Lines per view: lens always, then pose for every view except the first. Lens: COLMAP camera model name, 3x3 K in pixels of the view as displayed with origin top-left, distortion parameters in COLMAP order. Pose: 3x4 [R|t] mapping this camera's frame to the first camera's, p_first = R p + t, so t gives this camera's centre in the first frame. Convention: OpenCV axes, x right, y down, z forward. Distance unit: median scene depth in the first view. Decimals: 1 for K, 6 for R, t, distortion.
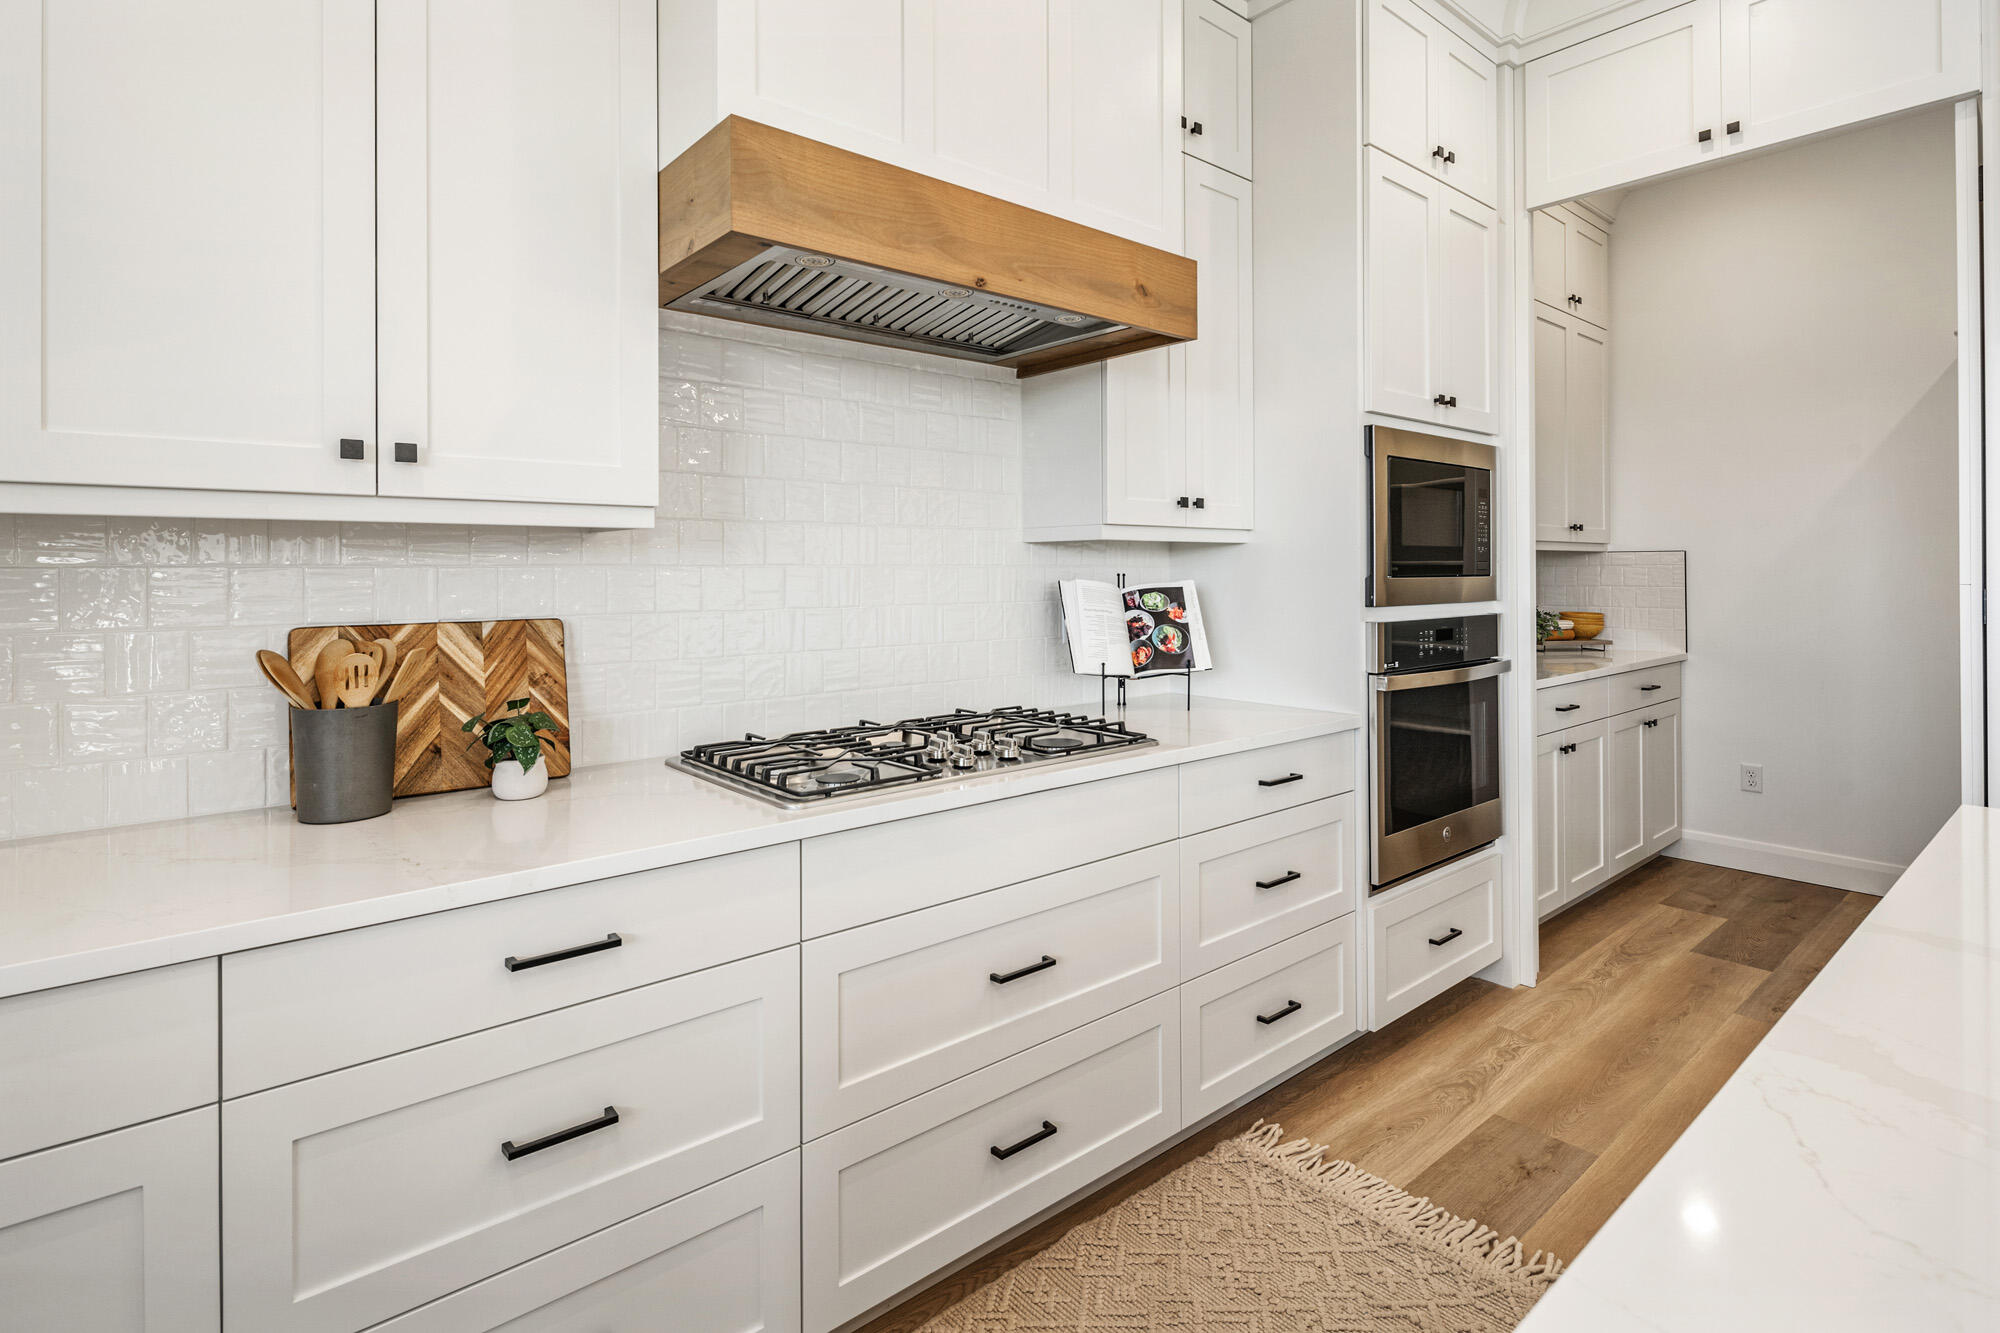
lens RADIAL K [[978.9, 0, 992.9], [0, 978.9, 567.4], [0, 0, 1]] dist [0.005656, -0.005195]
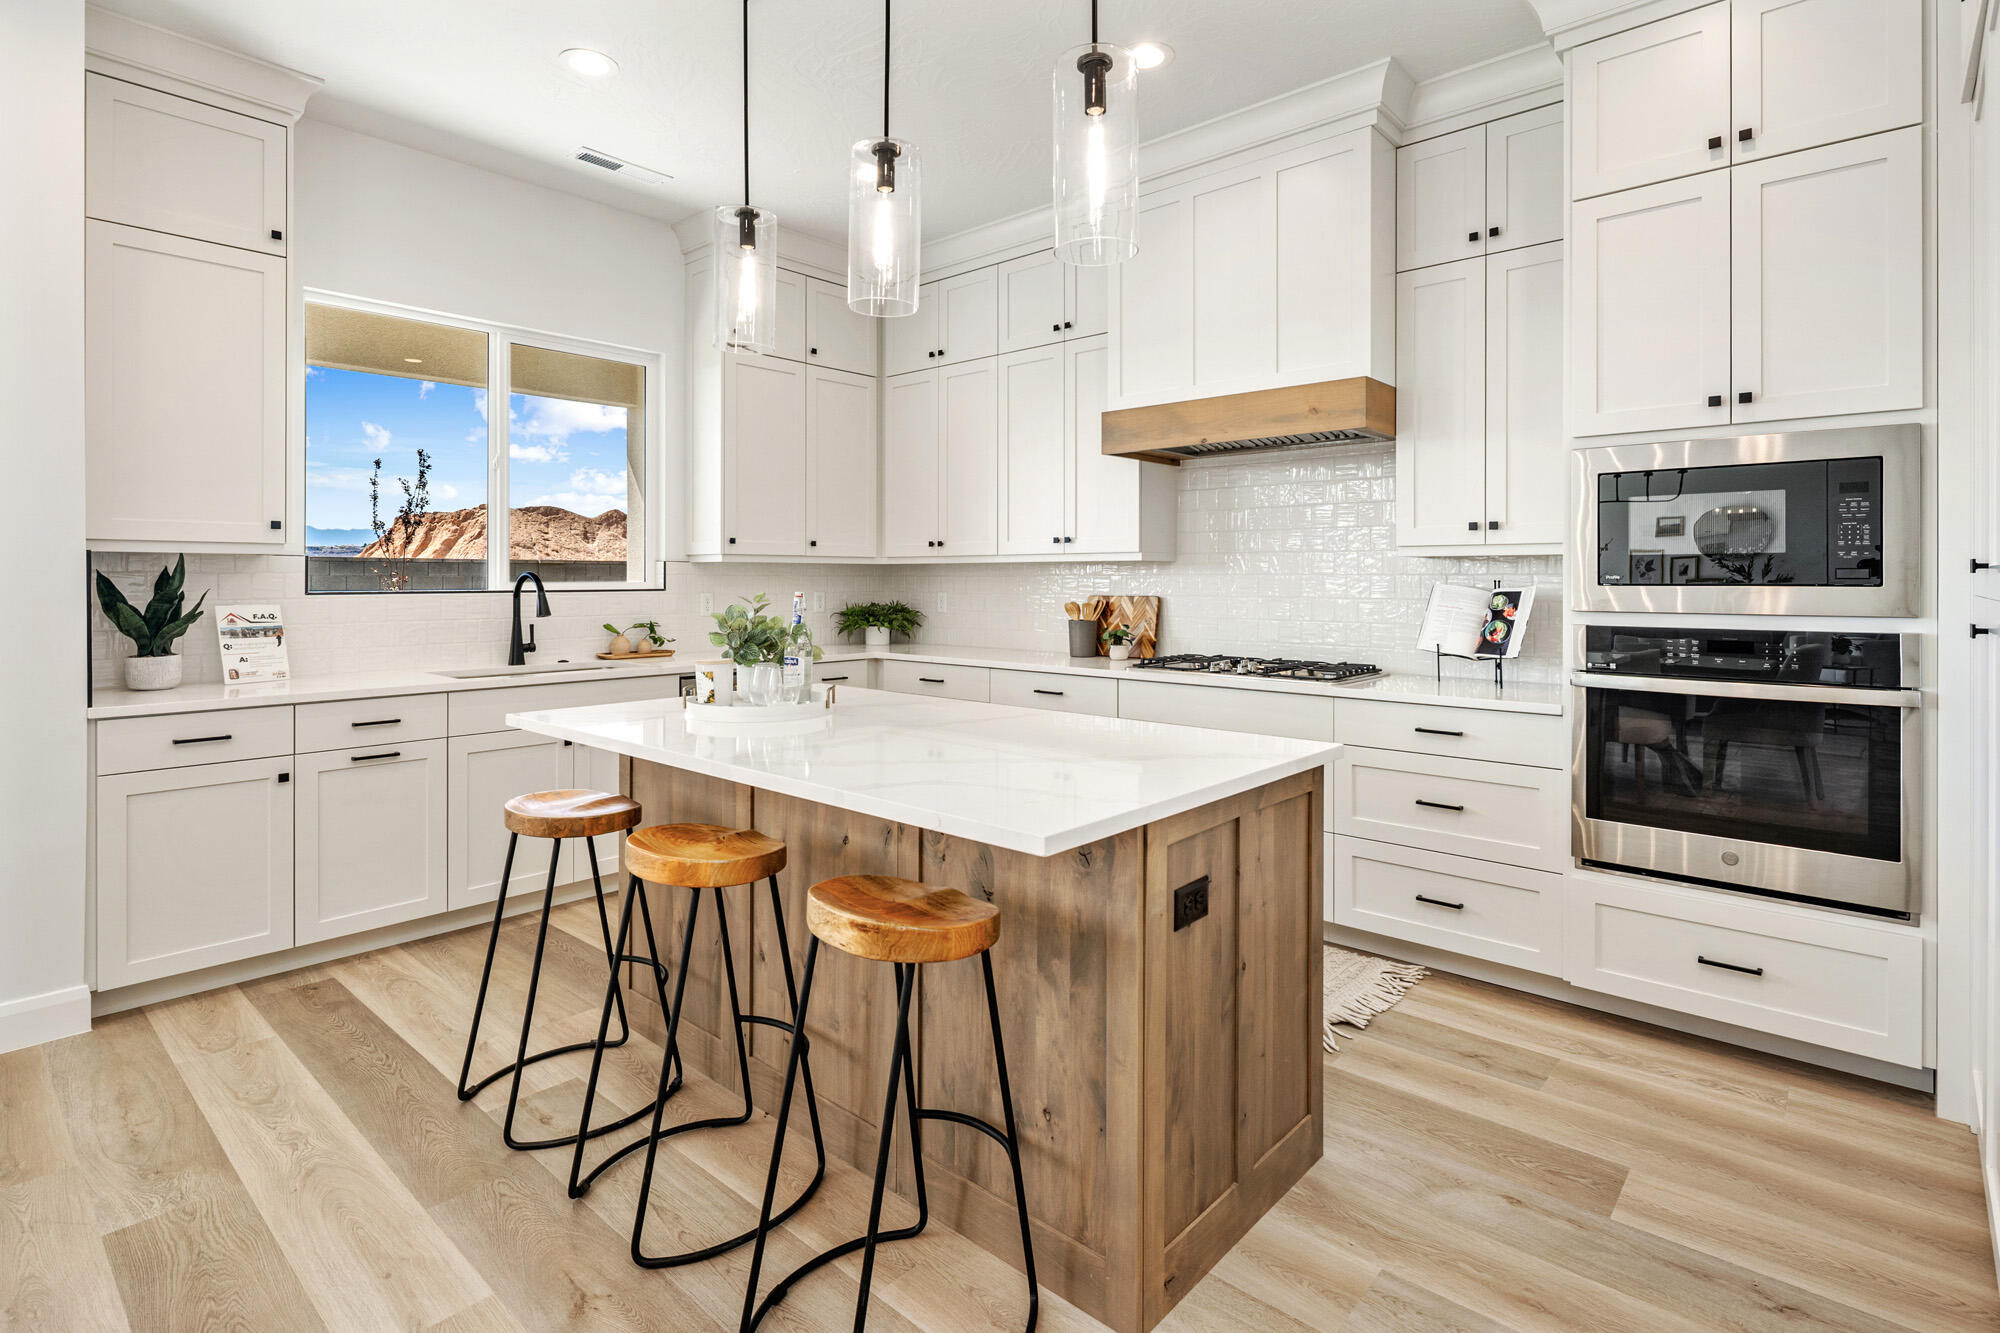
lens RADIAL K [[978.9, 0, 1000.6], [0, 978.9, 579.9], [0, 0, 1]] dist [0.005656, -0.005195]
pose [[0.144818, 0.005239, -0.989444, 1.623029], [0.001839, 0.999983, 0.005564, -0.003264], [0.989457, -0.002625, 0.144806, 0.208689]]
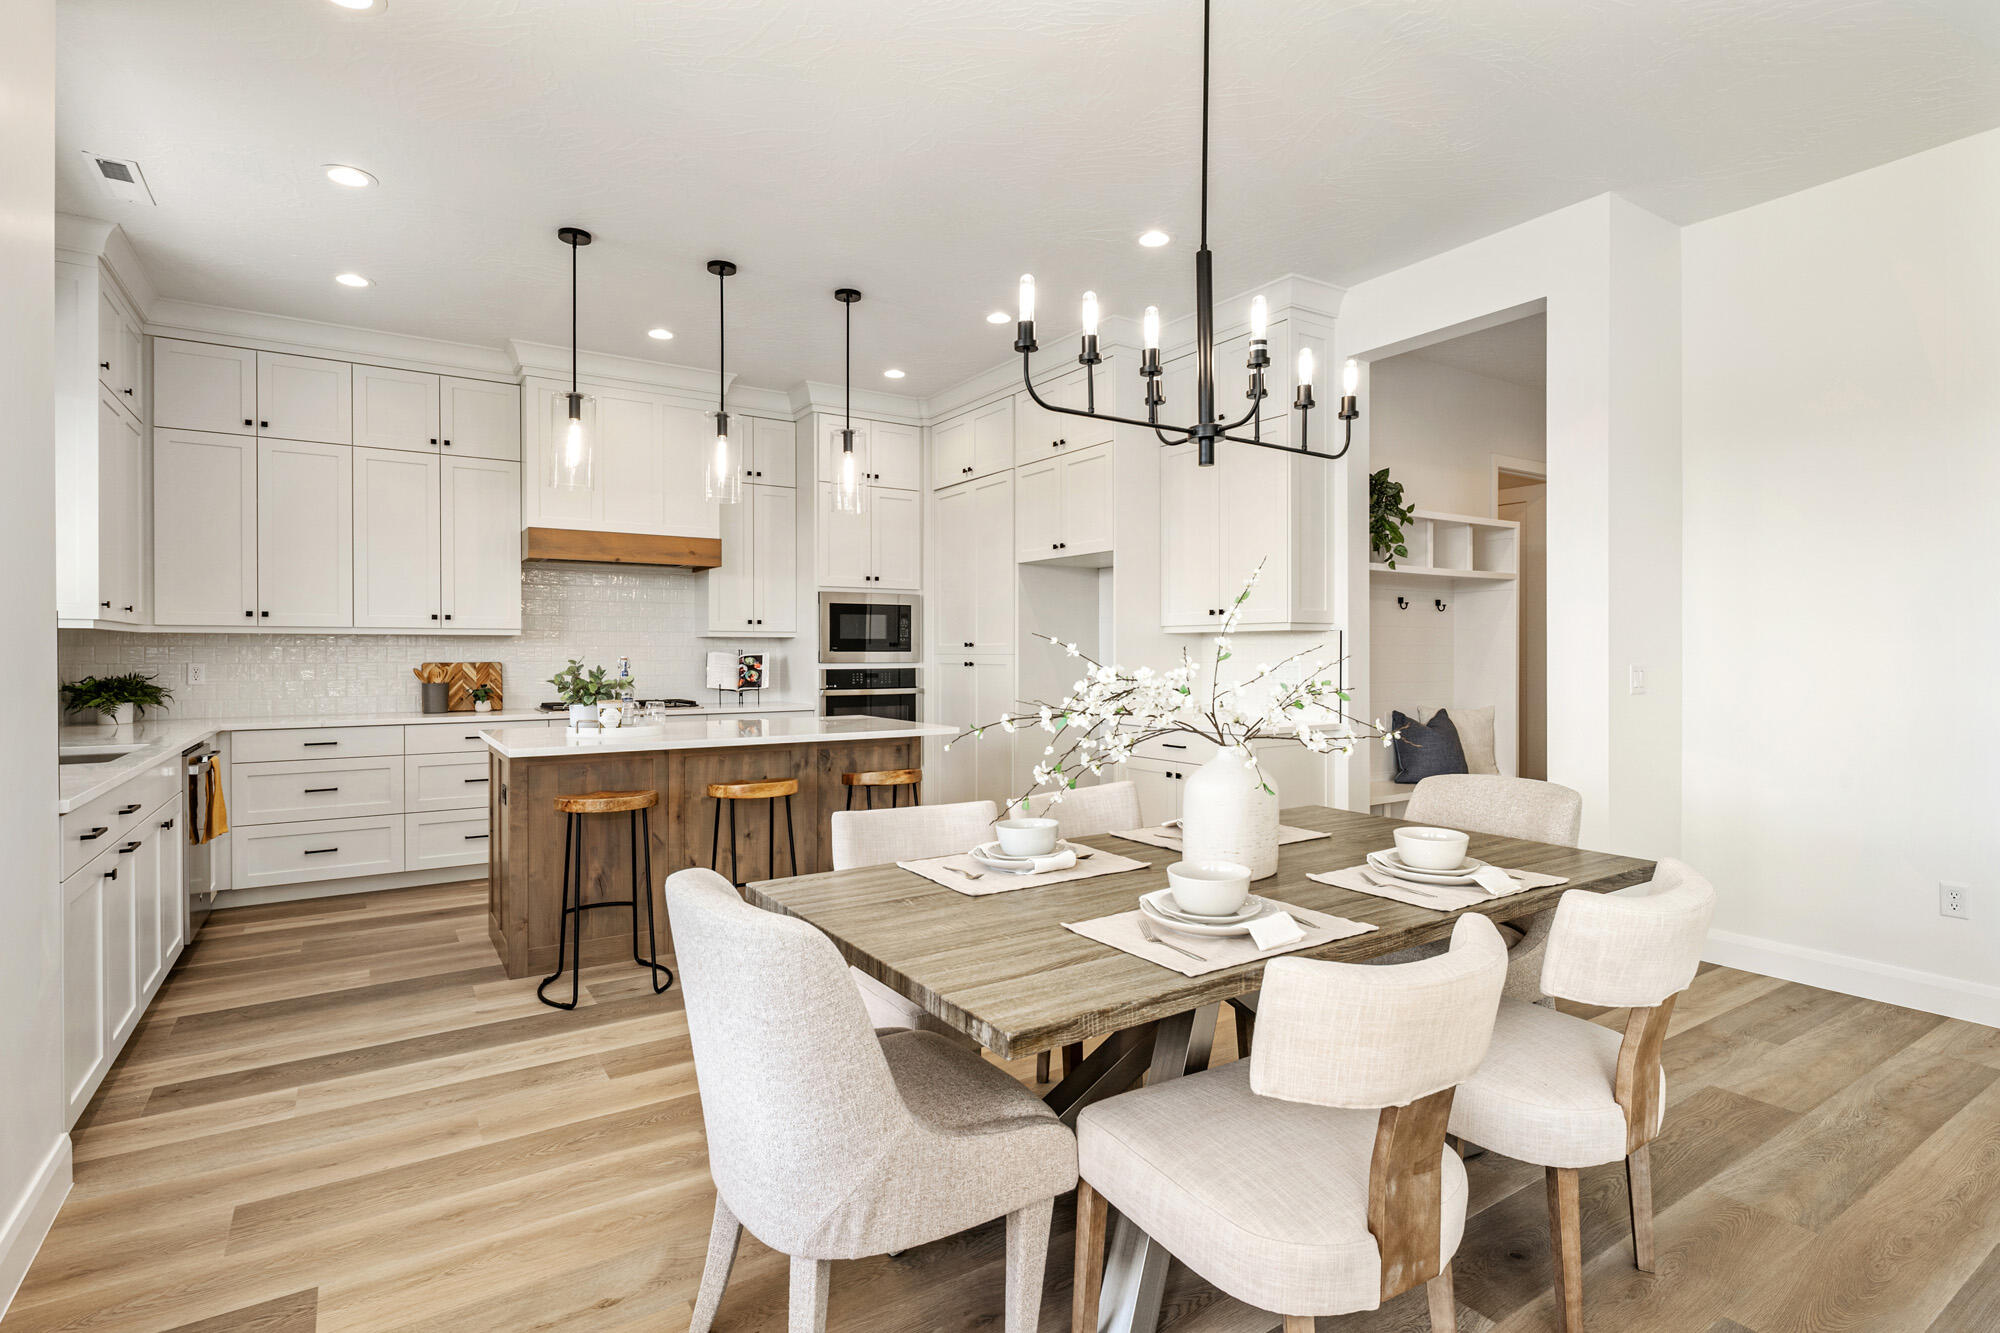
lens RADIAL K [[978.9, 0, 999.2], [0, 978.9, 656.1], [0, 0, 1]] dist [0.005656, -0.005195]
pose [[0.992925, 0.003732, -0.118681, 1.325393], [-0.002872, 0.999968, 0.007422, 0.002266], [0.118705, -0.007029, 0.992905, -1.697537]]
